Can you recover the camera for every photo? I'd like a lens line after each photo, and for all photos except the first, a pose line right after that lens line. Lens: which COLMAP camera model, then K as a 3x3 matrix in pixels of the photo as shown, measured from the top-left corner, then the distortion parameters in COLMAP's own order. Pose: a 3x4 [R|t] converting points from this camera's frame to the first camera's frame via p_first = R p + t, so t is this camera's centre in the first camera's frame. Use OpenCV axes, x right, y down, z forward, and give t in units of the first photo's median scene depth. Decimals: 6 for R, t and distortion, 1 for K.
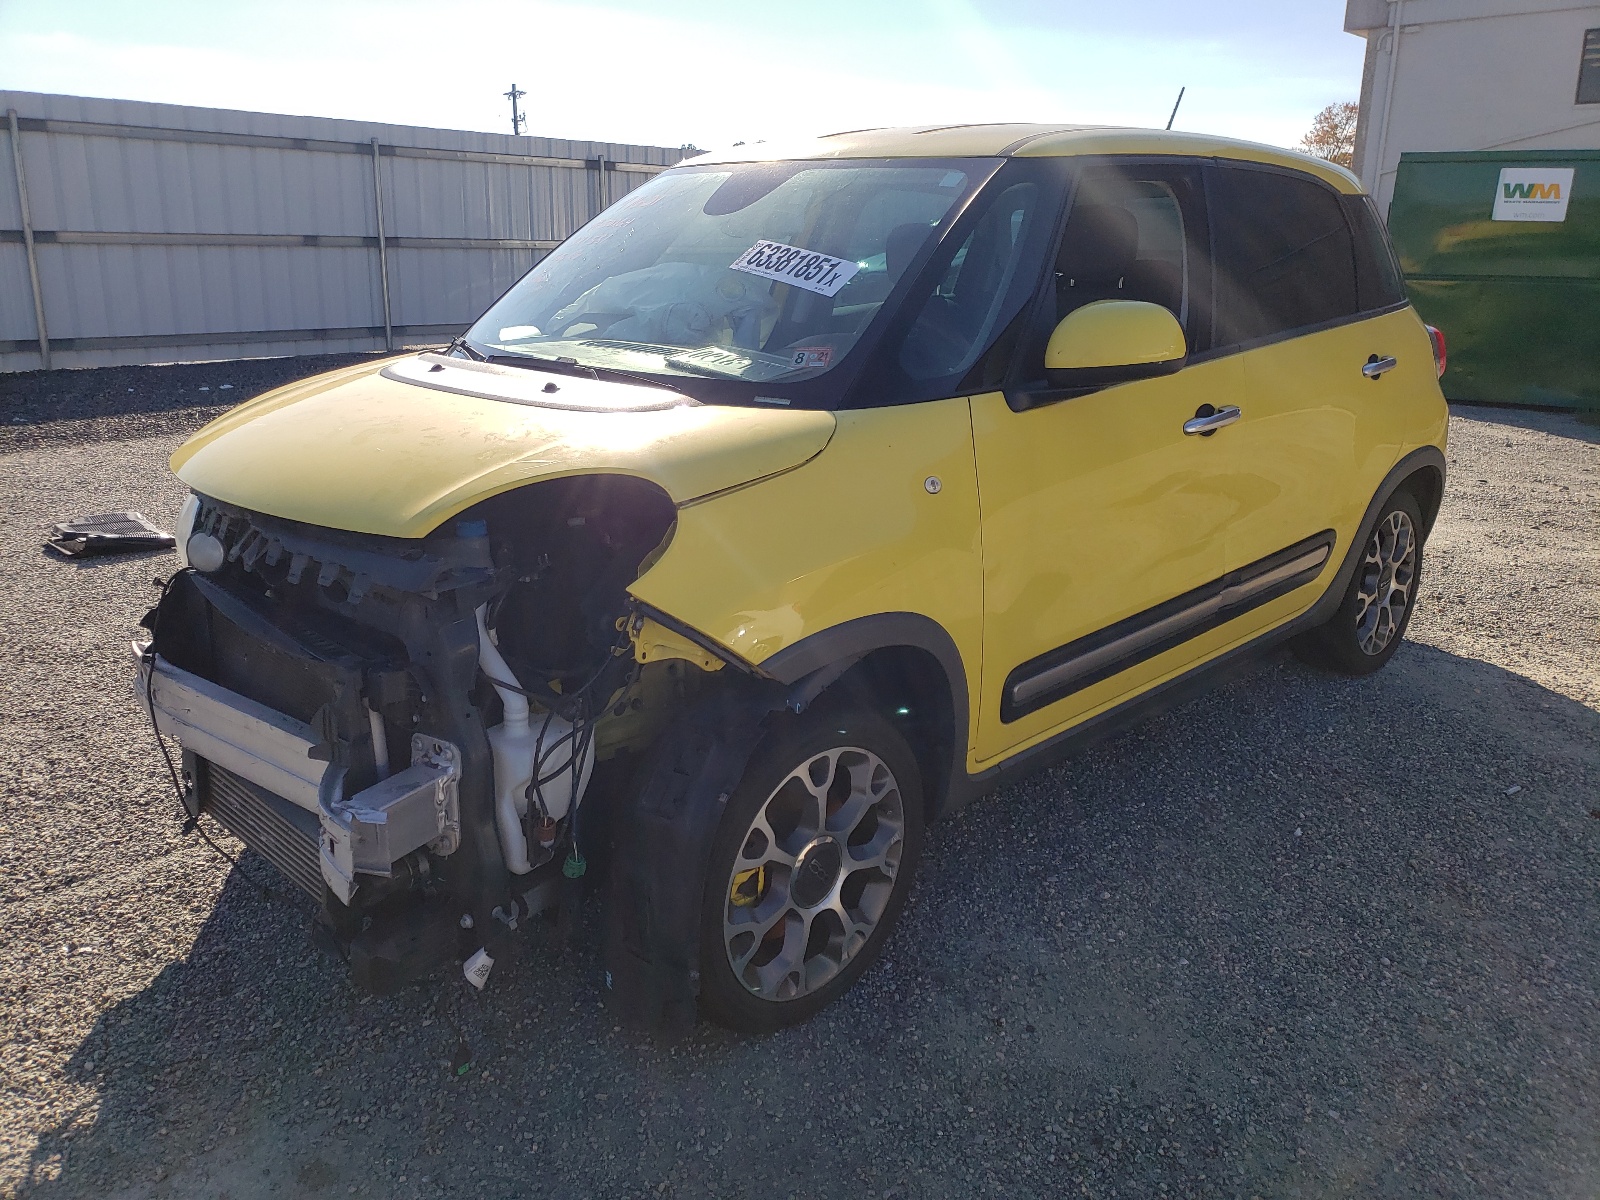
lens RADIAL K [[1210.0, 0, 798.3], [0, 1210.0, 600.4], [0, 0, 1]] dist [0.002258, 0.000505]
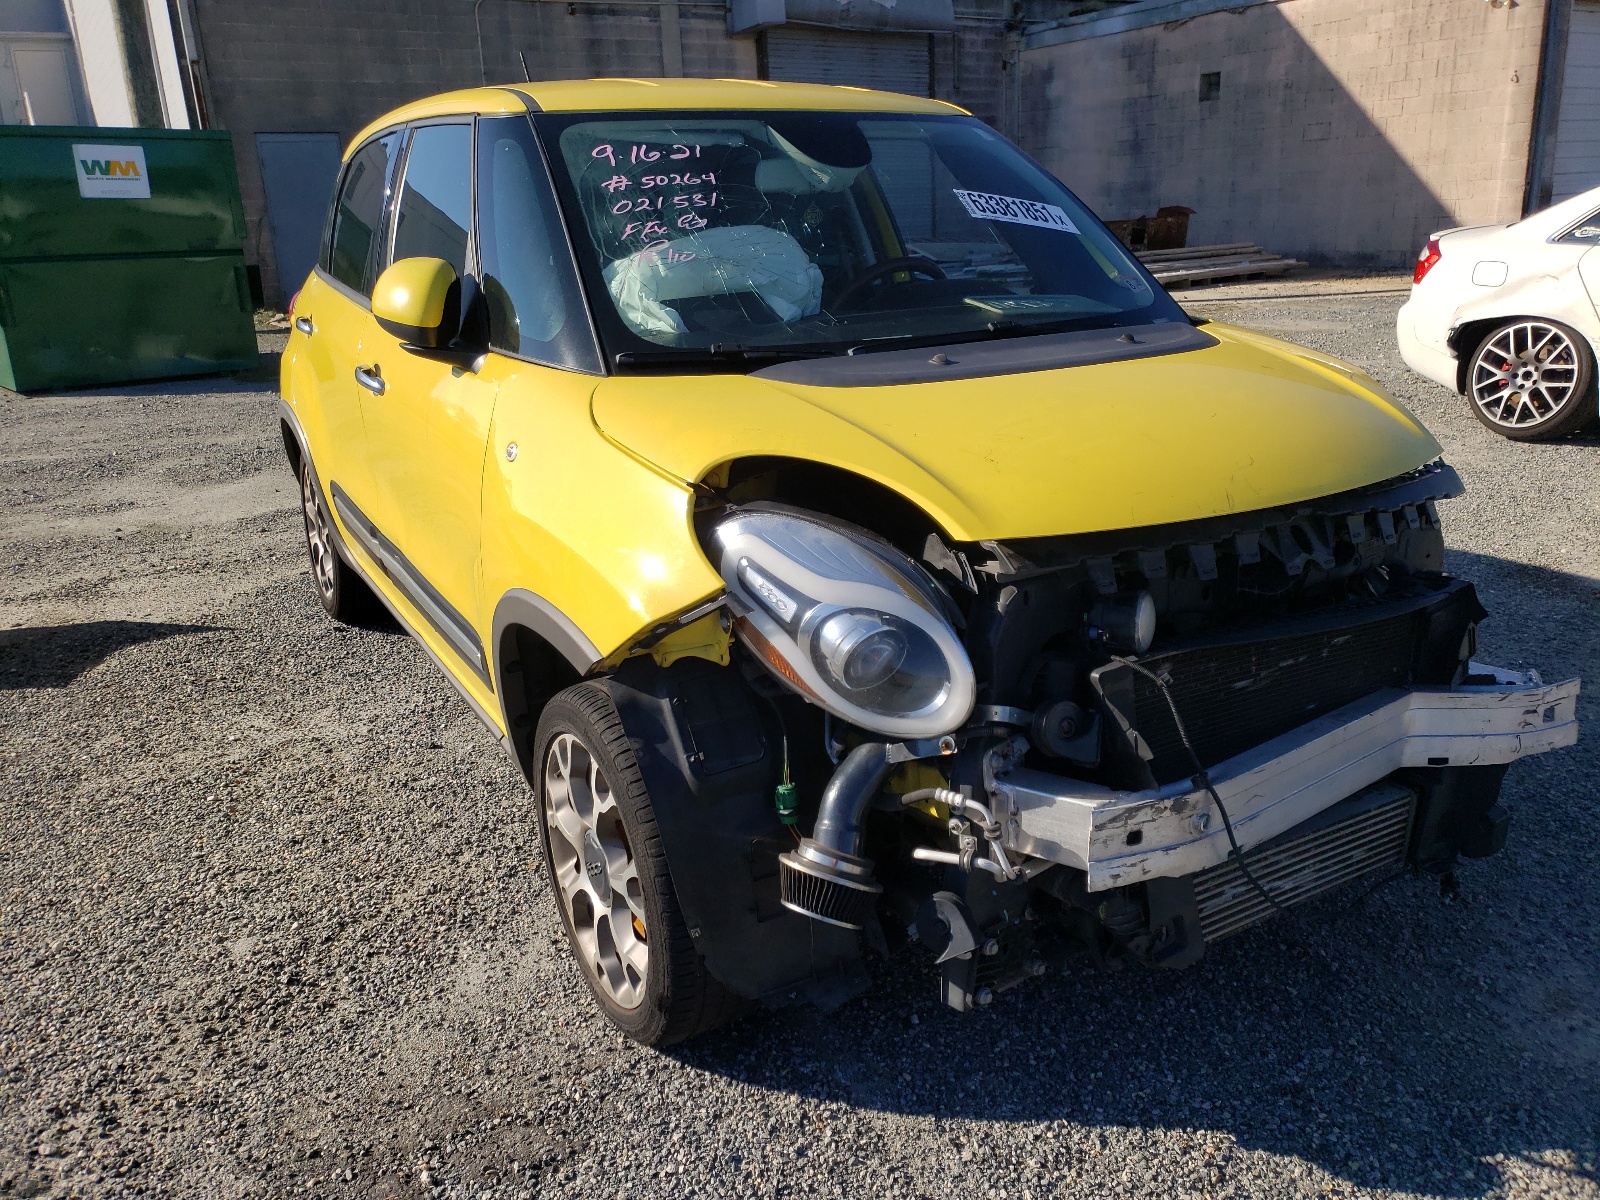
lens RADIAL K [[1210.0, 0, 798.7], [0, 1210.0, 596.3], [0, 0, 1]] dist [0.002258, 0.000505]
pose [[0.296272, -0.310188, 0.903331, -0.245535], [0.300507, 0.928034, 0.220111, -0.057441], [-0.906597, 0.206245, 0.368164, 0.184894]]
